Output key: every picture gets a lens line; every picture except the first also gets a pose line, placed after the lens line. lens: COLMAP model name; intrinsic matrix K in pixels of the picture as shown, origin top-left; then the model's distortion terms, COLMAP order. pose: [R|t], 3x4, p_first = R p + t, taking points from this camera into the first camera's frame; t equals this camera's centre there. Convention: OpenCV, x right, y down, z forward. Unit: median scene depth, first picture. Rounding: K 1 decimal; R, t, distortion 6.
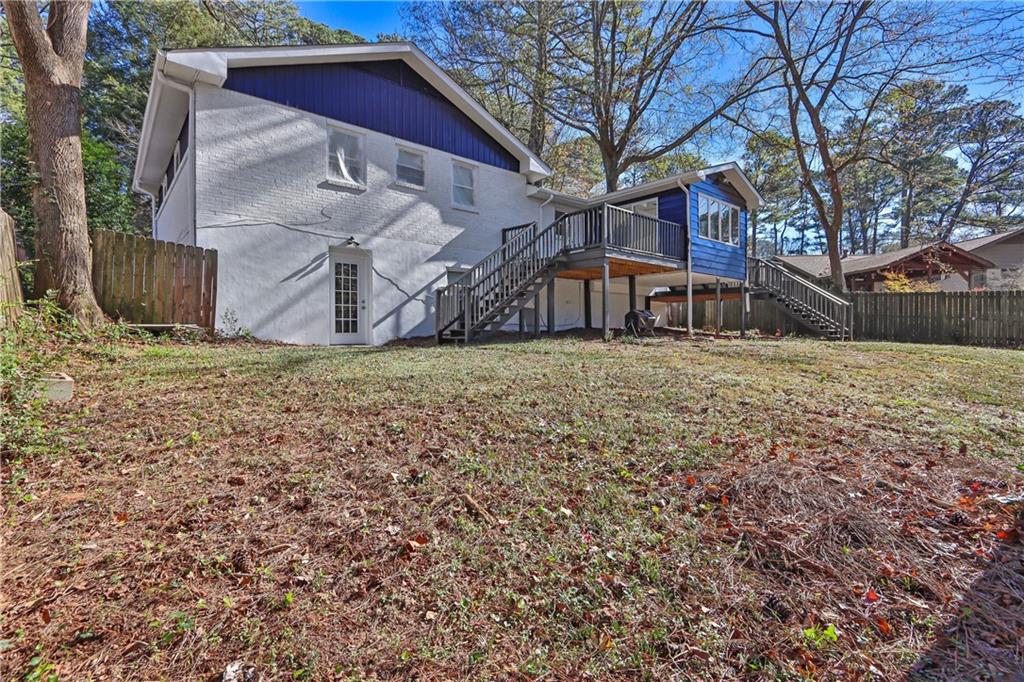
lens RADIAL K [[480.3, 0, 513.4], [0, 480.3, 336.7], [0, 0, 1]] dist [-0.009462, -0.000436]
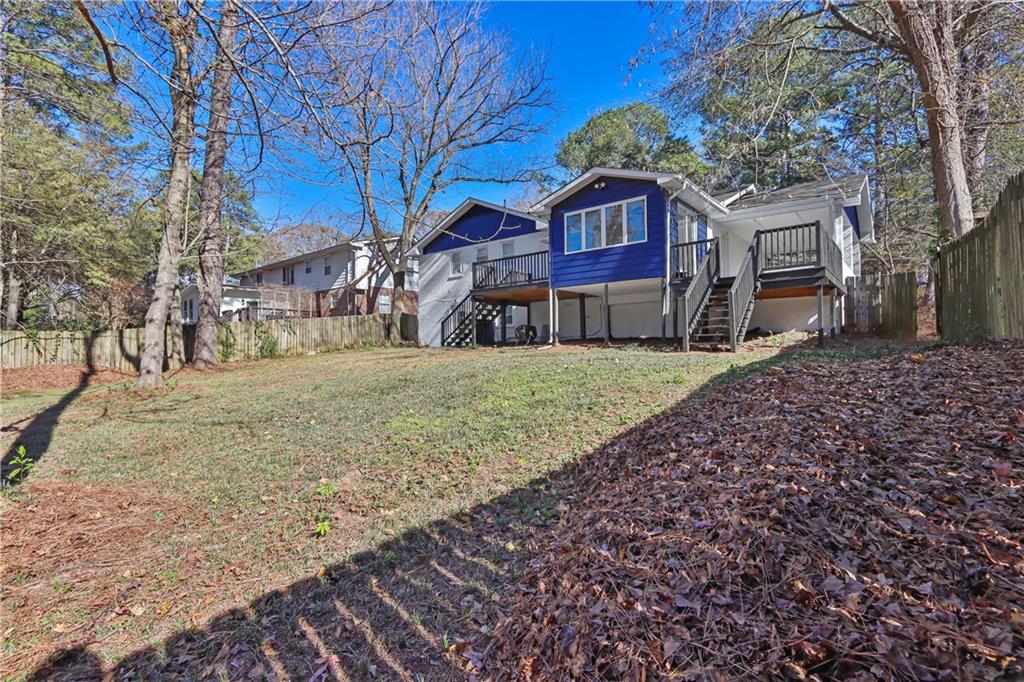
lens RADIAL K [[480.3, 0, 513.8], [0, 480.3, 340.7], [0, 0, 1]] dist [-0.009462, -0.000436]
pose [[0.149264, -0.010227, -0.988745, 1.820823], [-0.003468, 0.999935, -0.010867, 0.000927], [0.988791, 0.005051, 0.149219, 0.912031]]
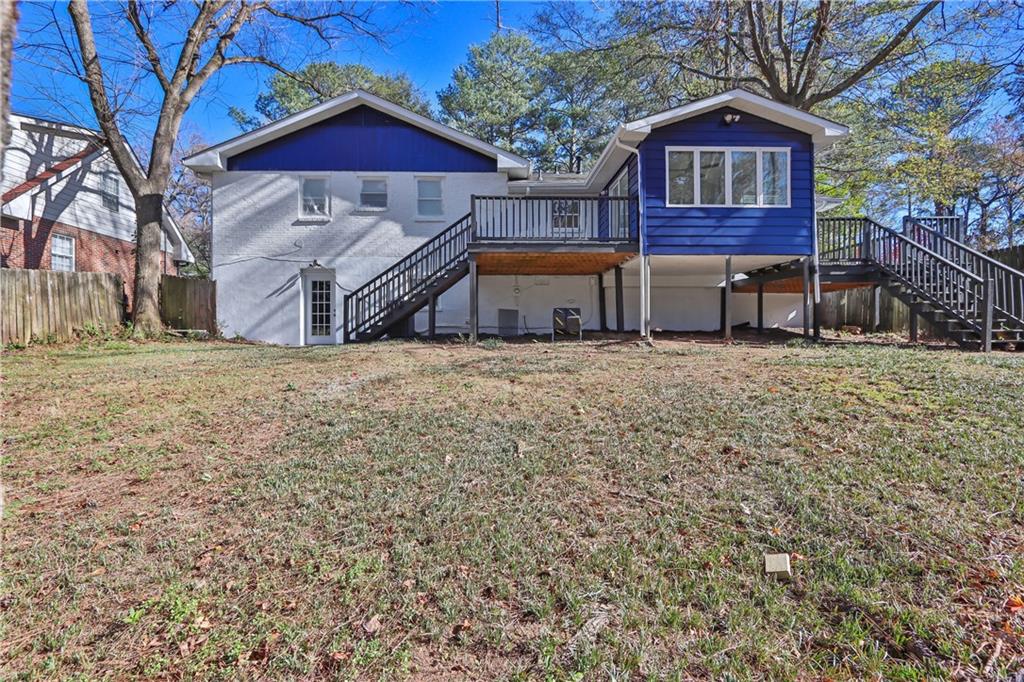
lens RADIAL K [[480.3, 0, 515.0], [0, 480.3, 336.6], [0, 0, 1]] dist [-0.009462, -0.000436]
pose [[0.765467, 0.003186, -0.643467, 0.862297], [-0.007496, 0.999964, -0.003966, -0.003446], [0.643431, 0.007859, 0.765464, 0.360347]]
